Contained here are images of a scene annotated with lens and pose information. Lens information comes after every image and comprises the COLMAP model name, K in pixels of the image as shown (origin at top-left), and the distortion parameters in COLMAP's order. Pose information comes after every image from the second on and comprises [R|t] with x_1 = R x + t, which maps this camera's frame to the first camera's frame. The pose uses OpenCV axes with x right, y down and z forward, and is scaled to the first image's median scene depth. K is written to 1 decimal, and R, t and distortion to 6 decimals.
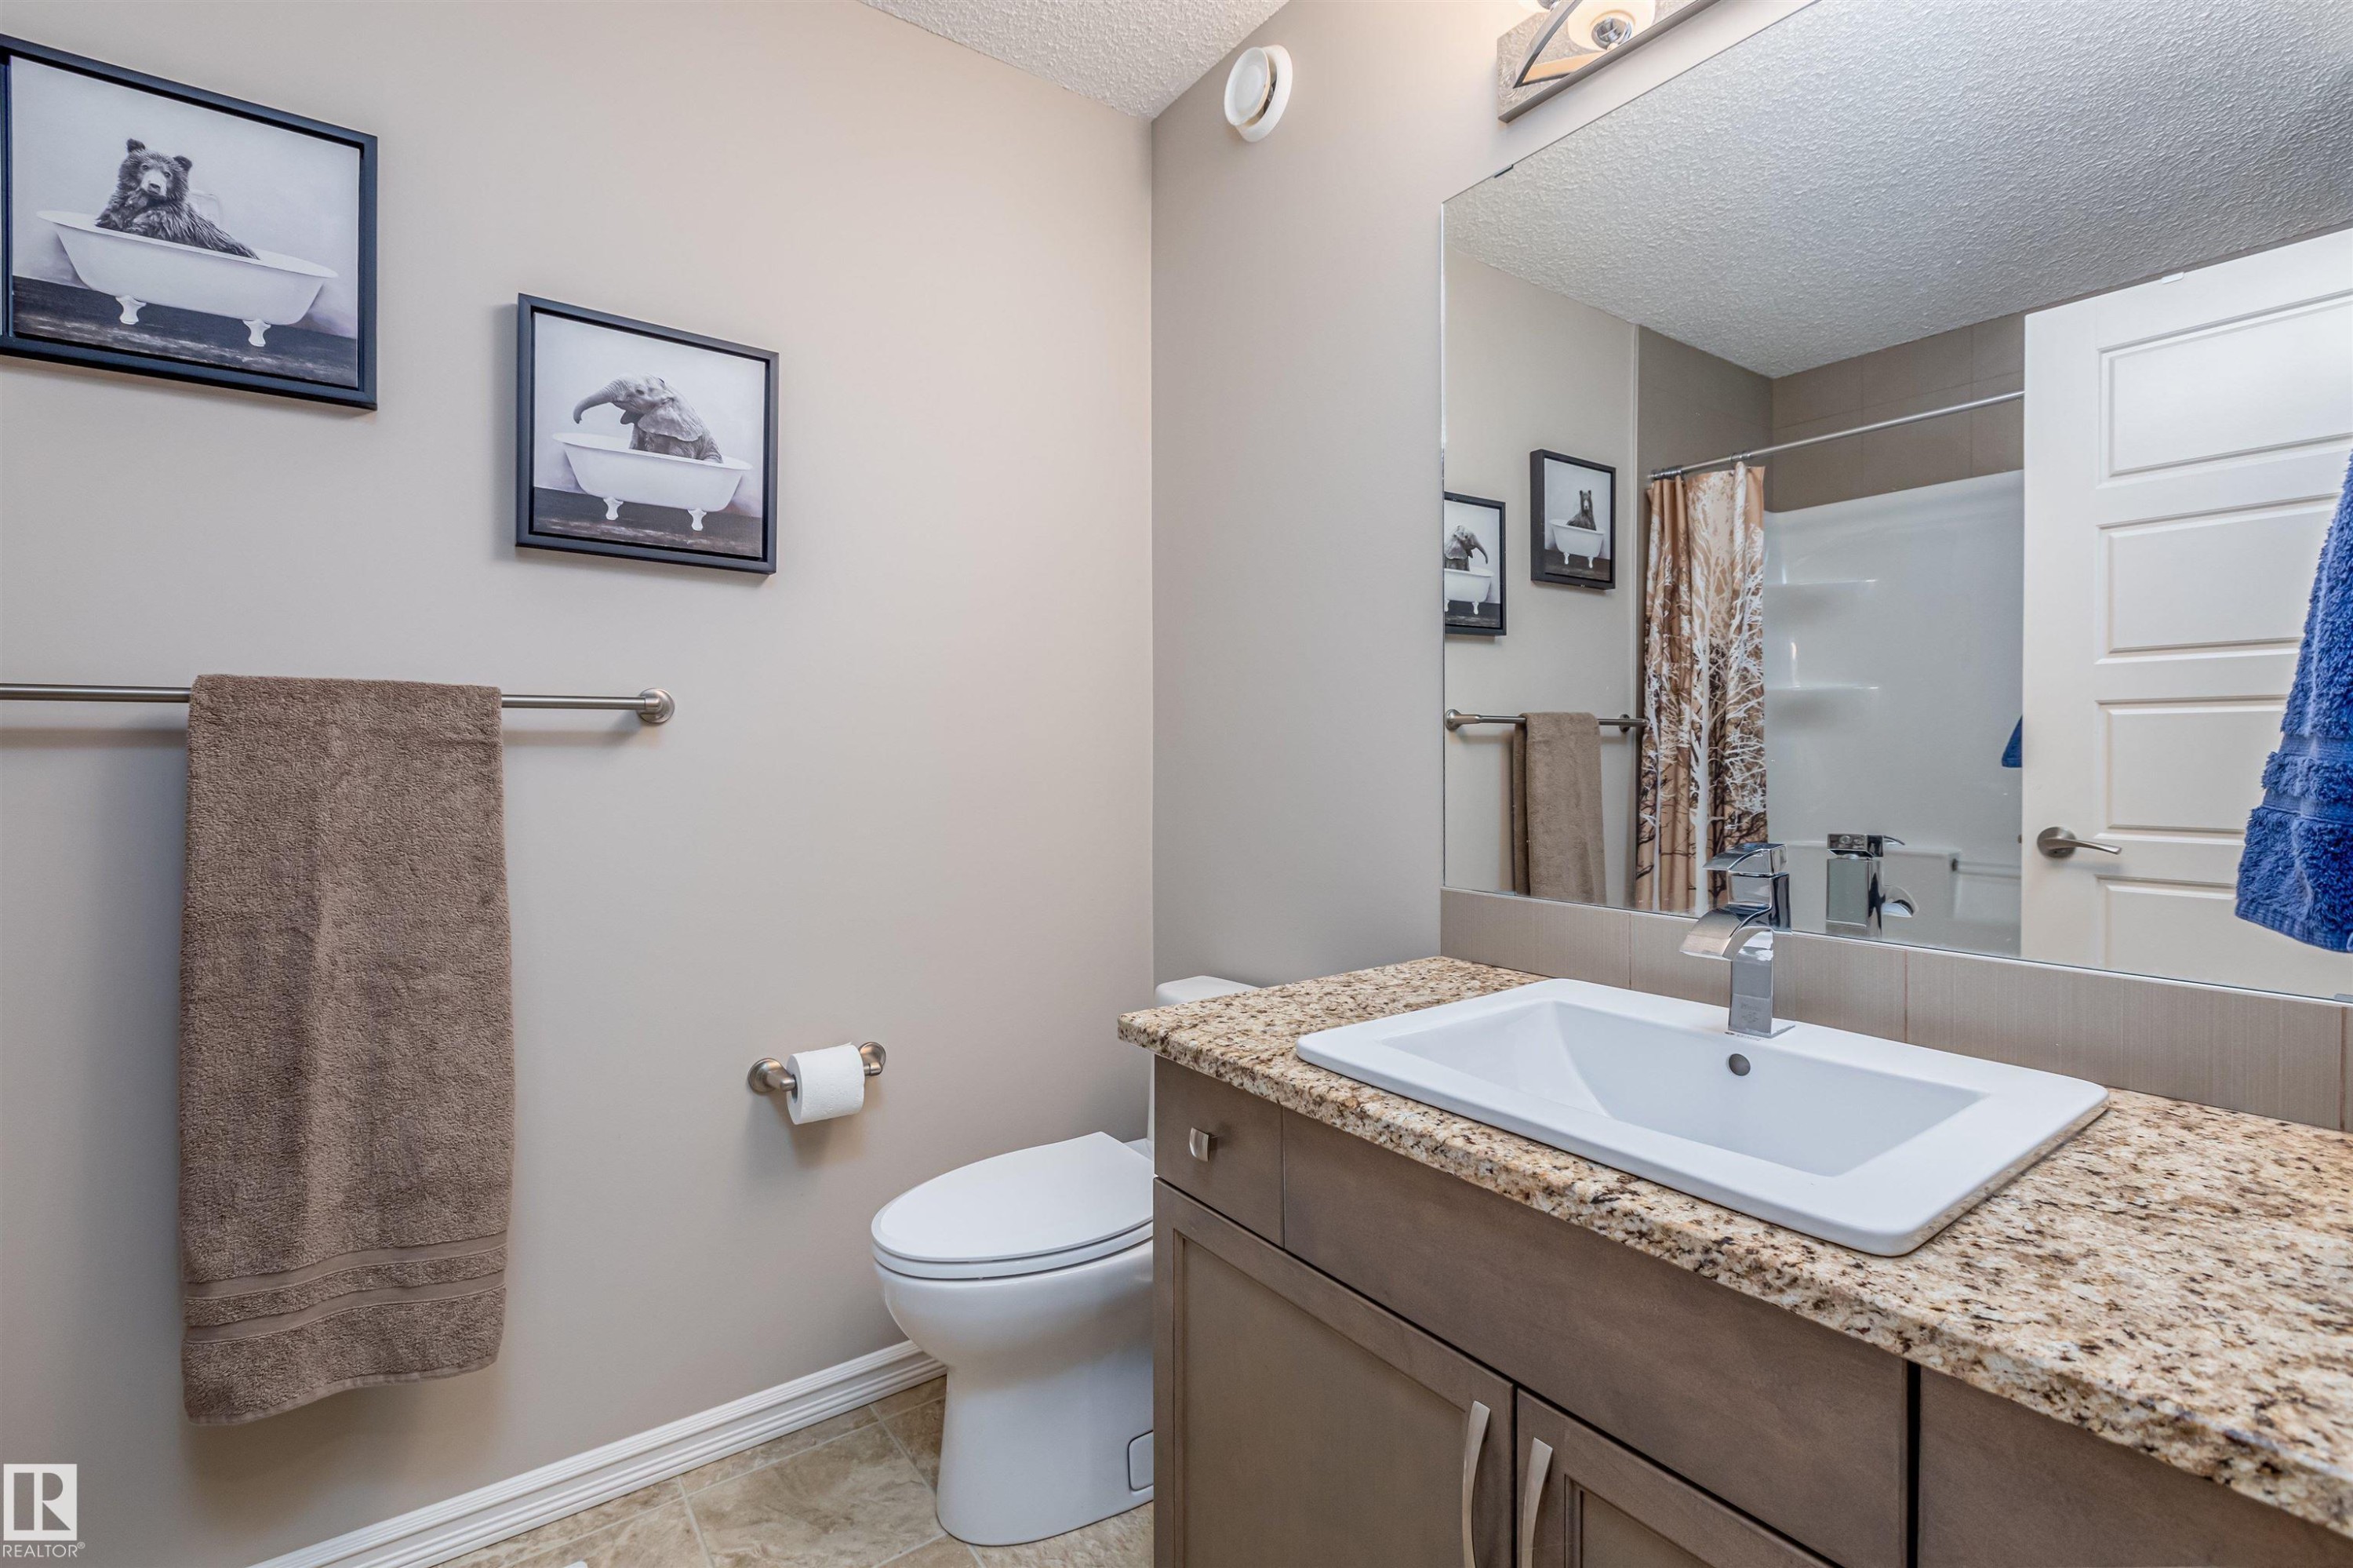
lens RADIAL K [[1041.2, 0, 1168.8], [0, 1041.2, 743.9], [0, 0, 1]] dist [-0.000428, -0.001327]
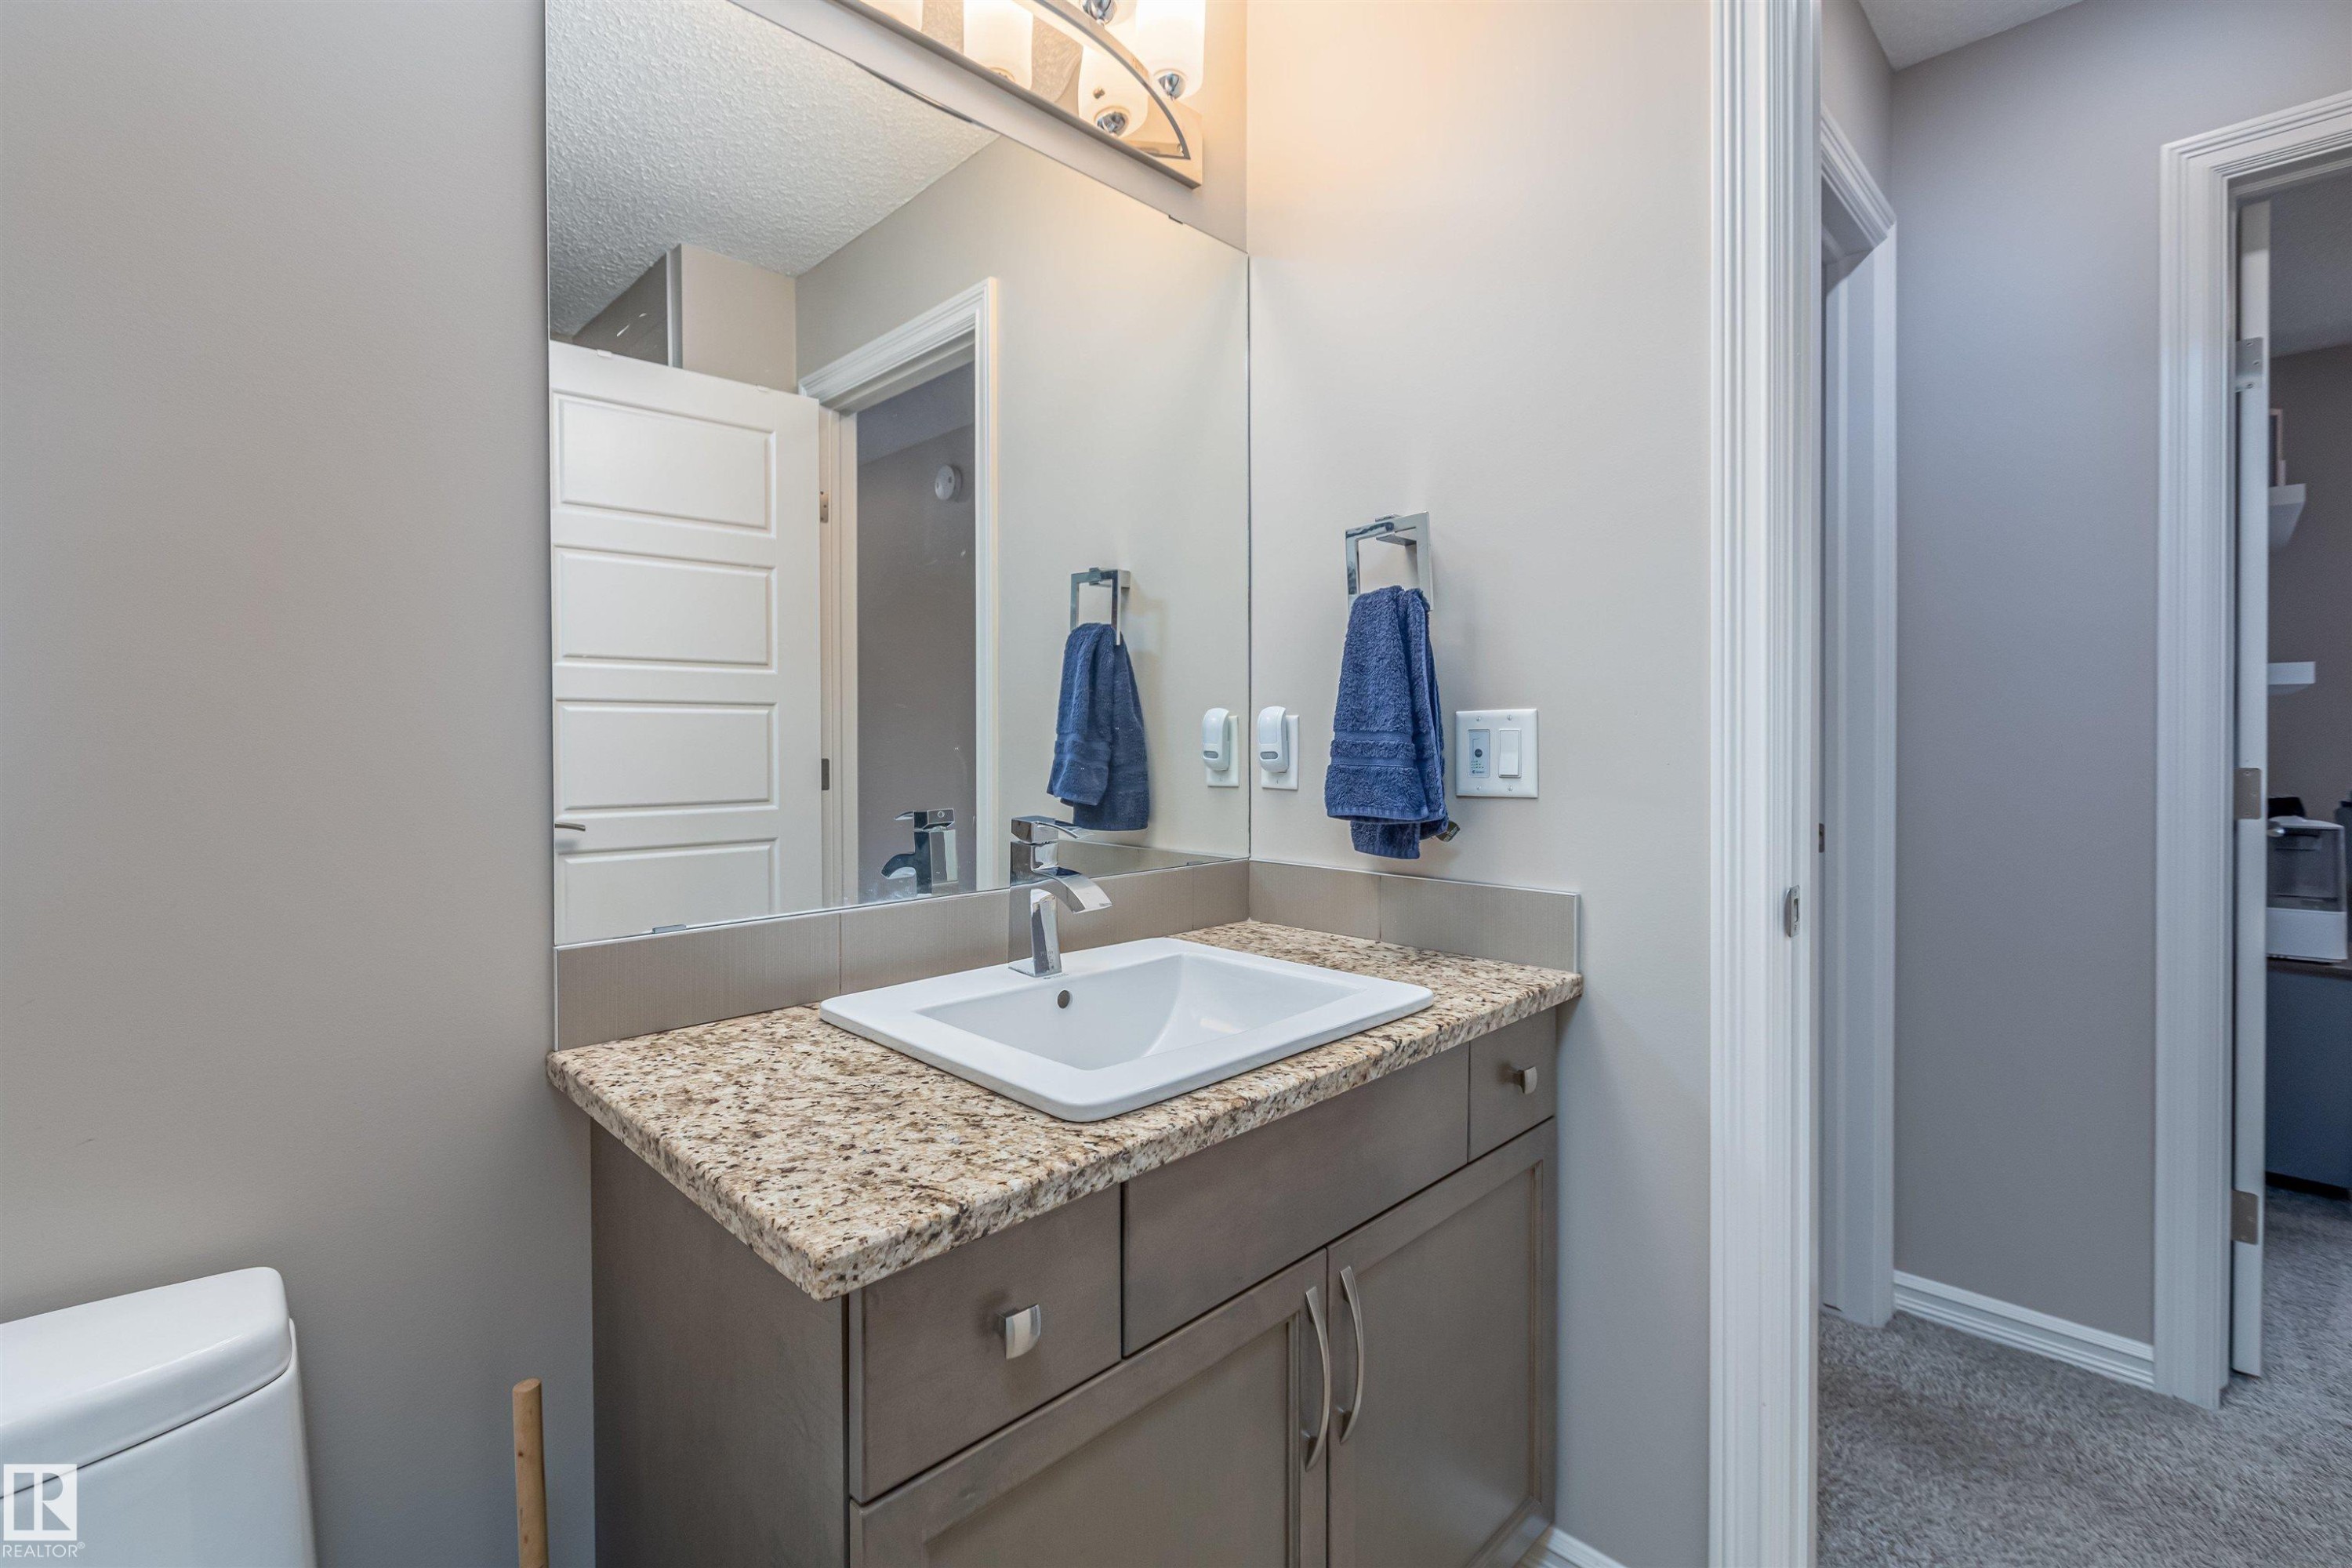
lens RADIAL K [[1080.6, 0, 1186.3], [0, 1080.6, 740.7], [0, 0, 1]] dist [-0.000315, -0.000253]
pose [[-0.164228, -0.003232, 0.986417, -0.799665], [0.000562, 0.999994, 0.003370, 0.005919], [-0.986422, 0.001107, -0.164226, 1.206432]]
